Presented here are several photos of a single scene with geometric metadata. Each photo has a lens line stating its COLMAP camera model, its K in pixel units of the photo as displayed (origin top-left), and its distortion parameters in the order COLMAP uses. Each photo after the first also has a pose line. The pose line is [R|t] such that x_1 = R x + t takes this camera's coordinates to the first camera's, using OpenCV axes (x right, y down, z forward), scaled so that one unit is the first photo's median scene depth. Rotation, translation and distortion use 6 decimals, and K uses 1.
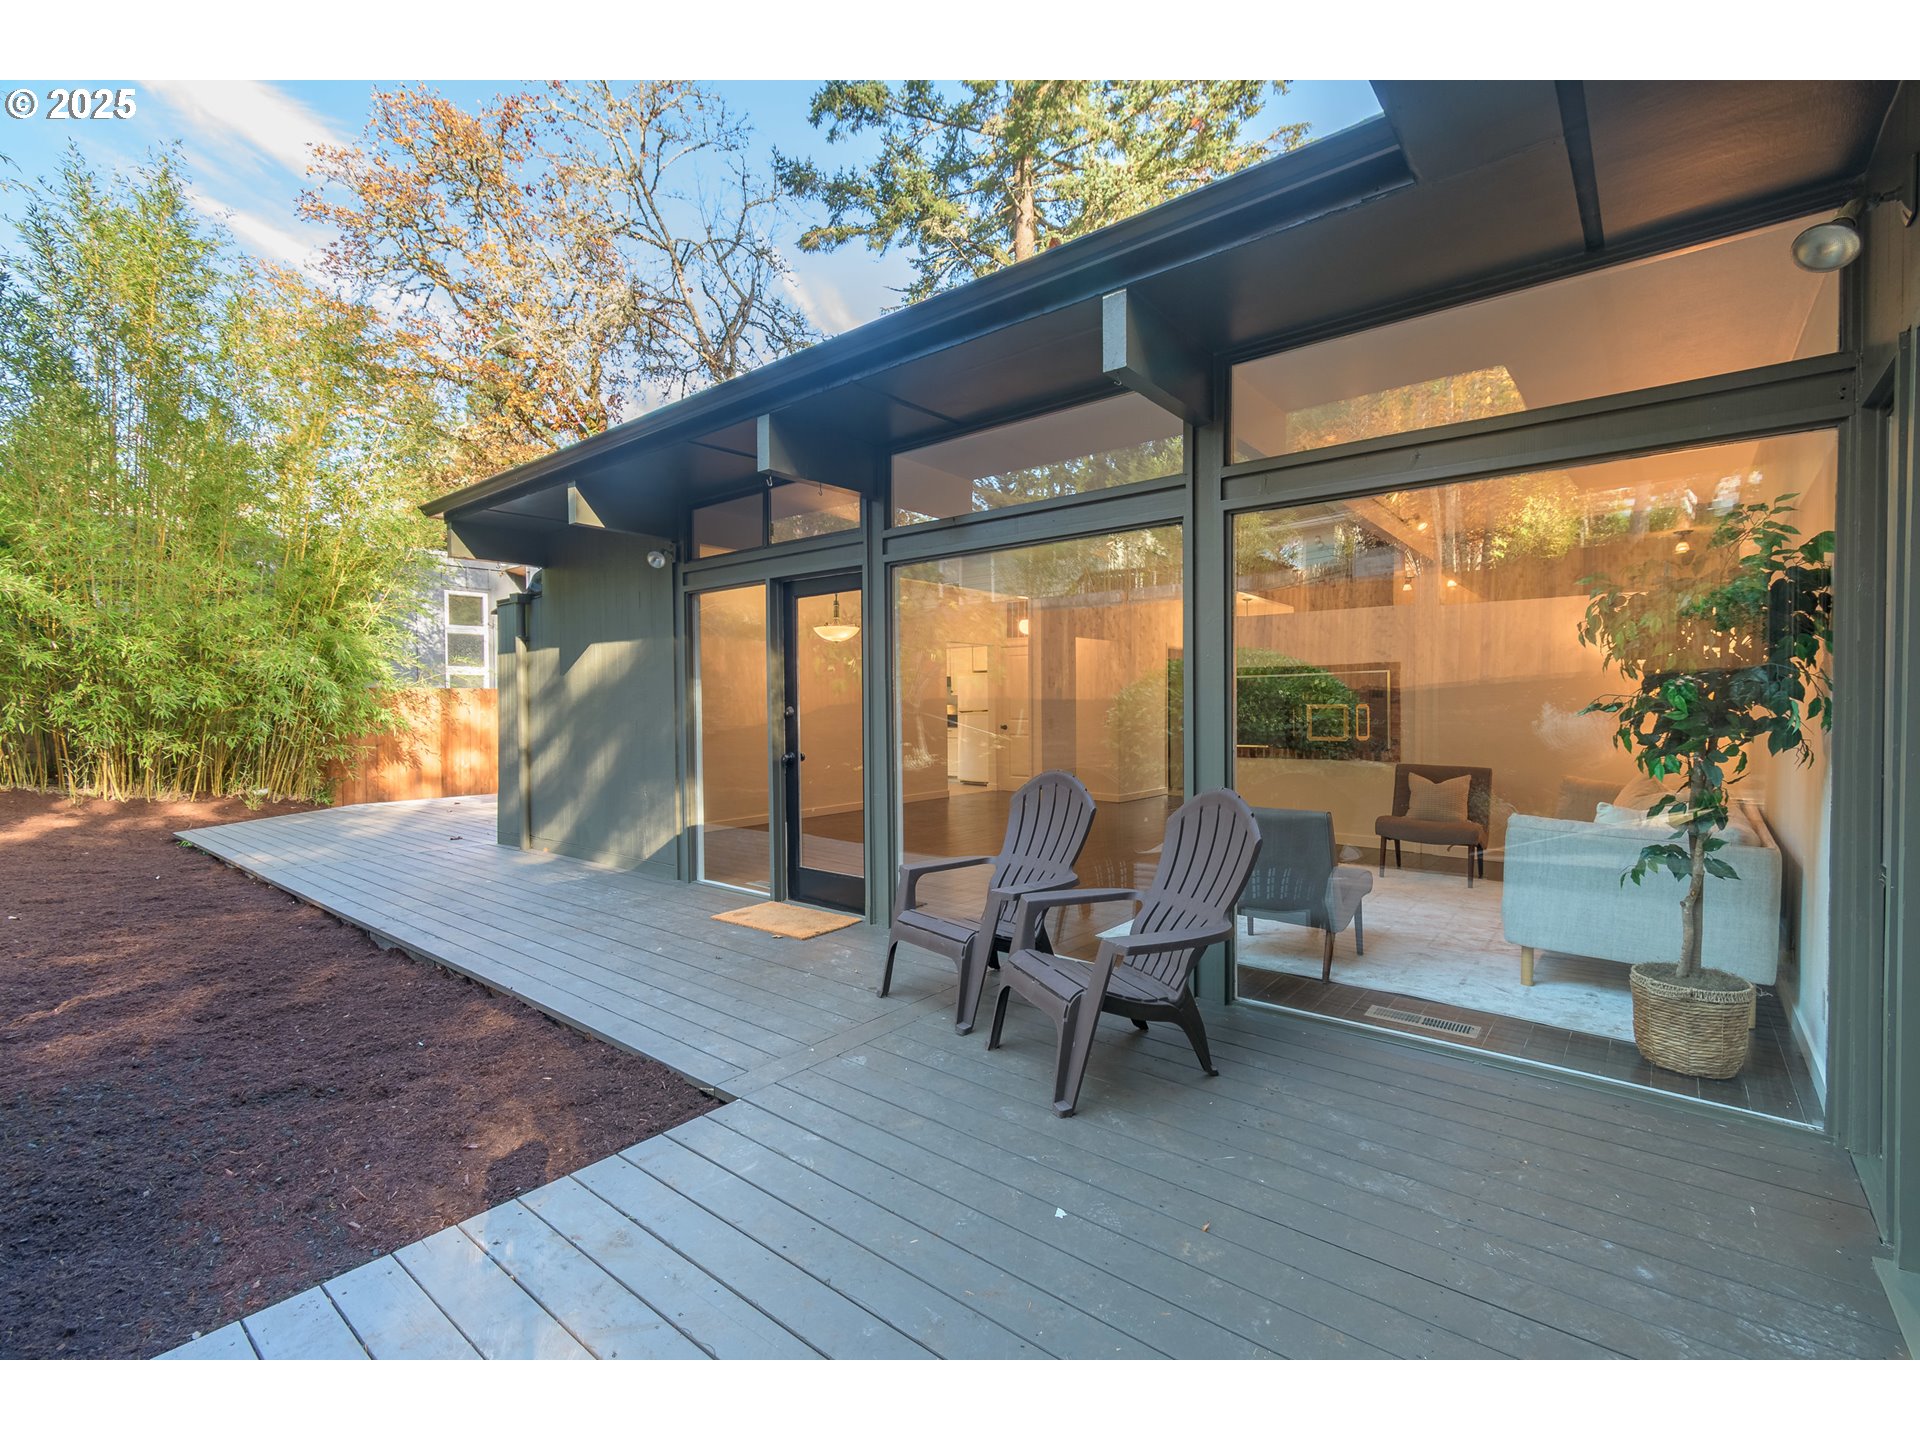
lens RADIAL K [[856.9, 0, 960.0], [0, 856.9, 720.0], [0, 0, 1]] dist [0.009965, -0.000174]
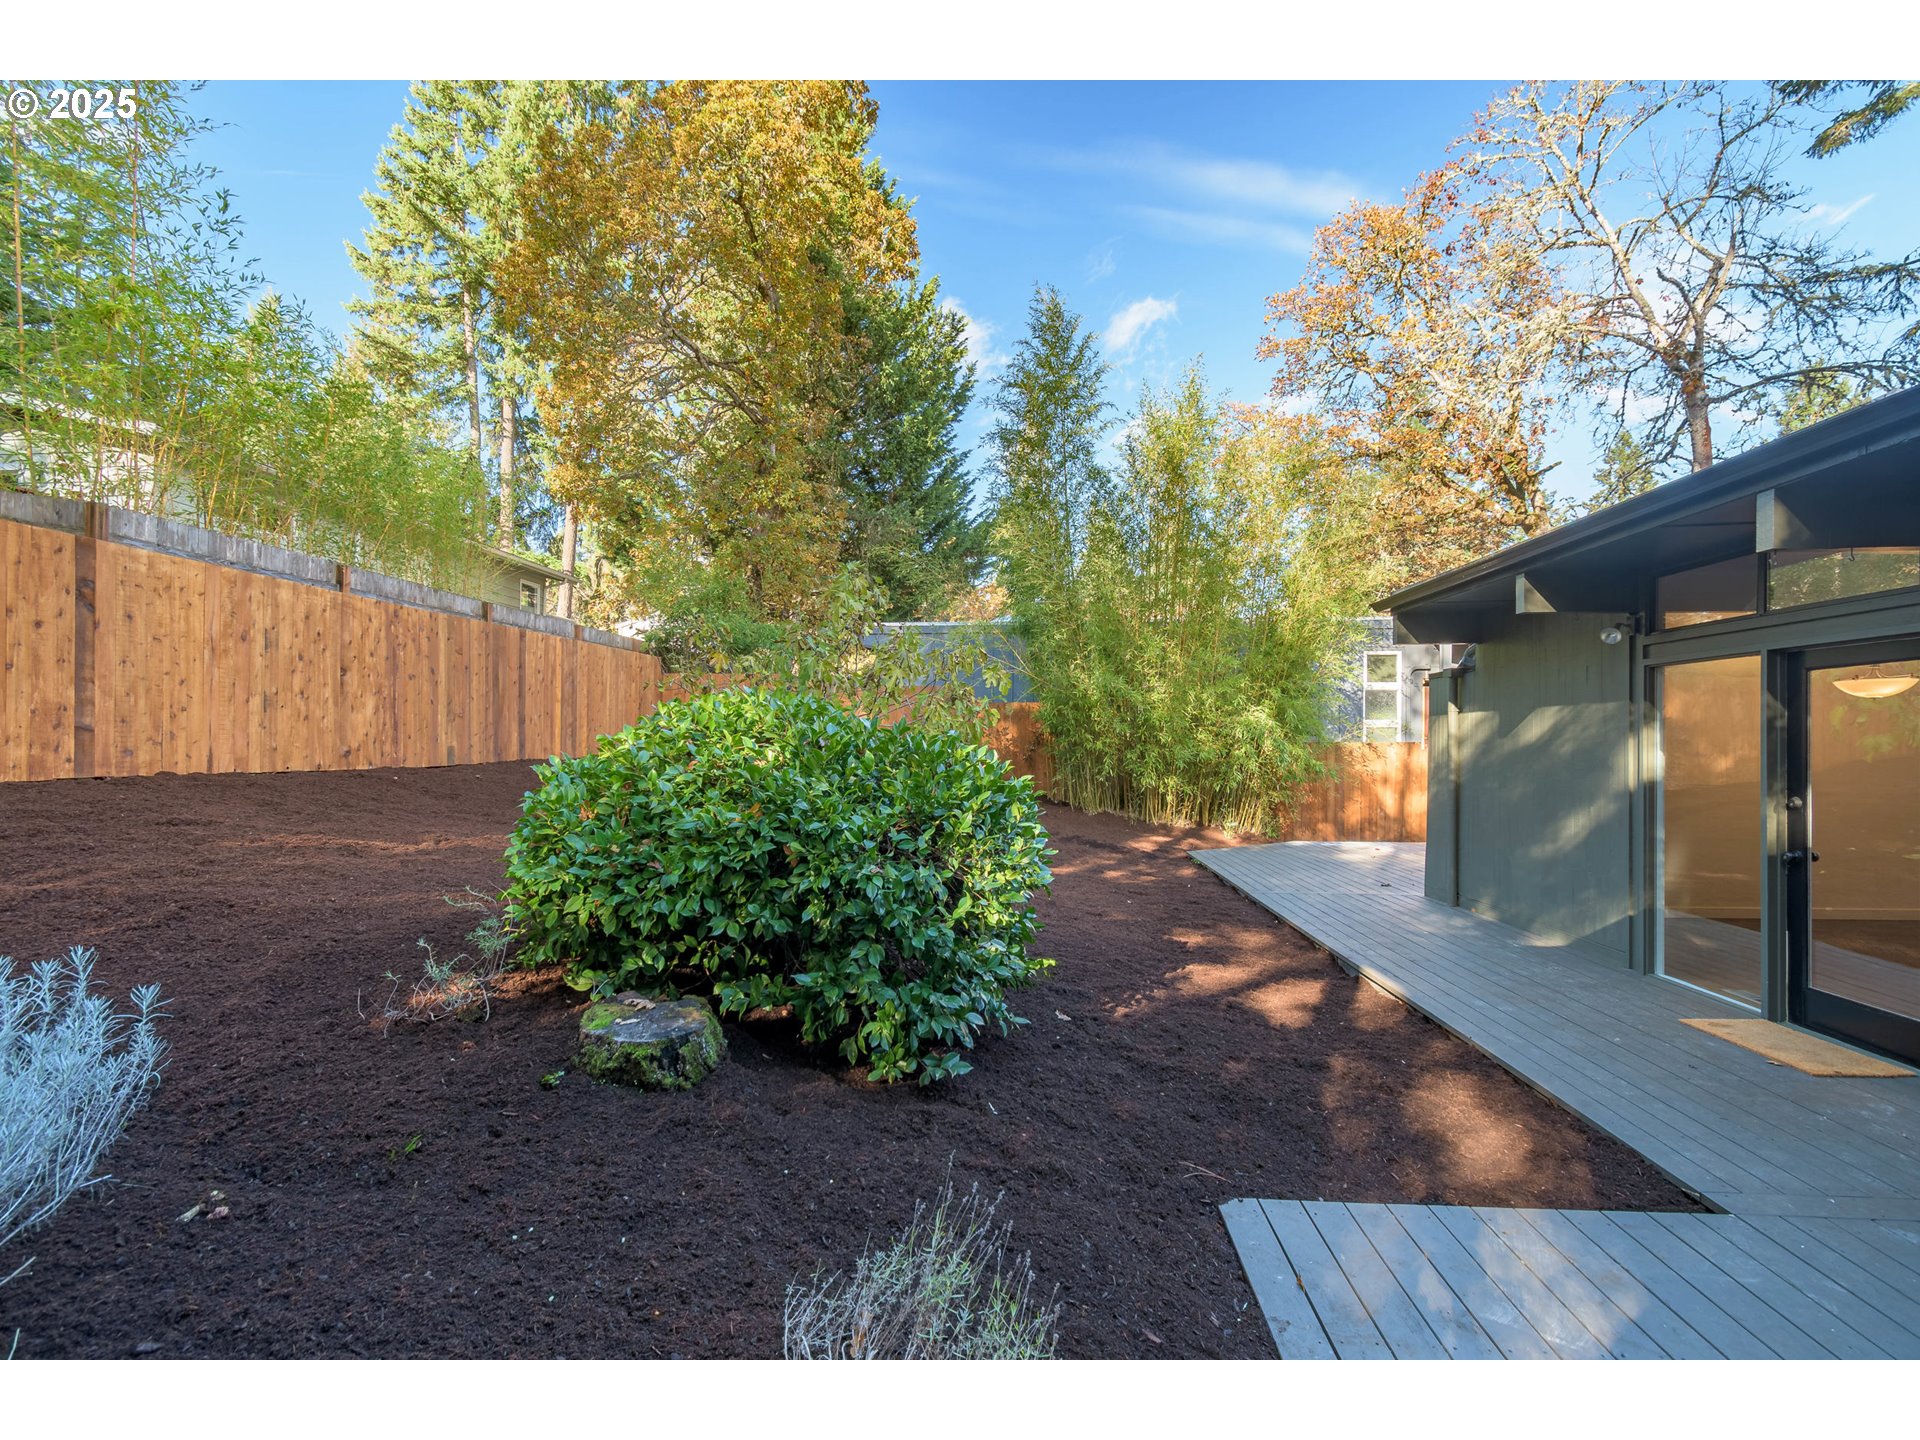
lens RADIAL K [[865.8, 0, 960.2], [0, 865.8, 746.7], [0, 0, 1]] dist [-0.001960, 0.000284]
pose [[0.577517, 0.009541, -0.816323, 0.021231], [-0.019467, 0.999808, -0.002087, -0.043569], [0.816147, 0.017096, 0.577592, -0.161861]]
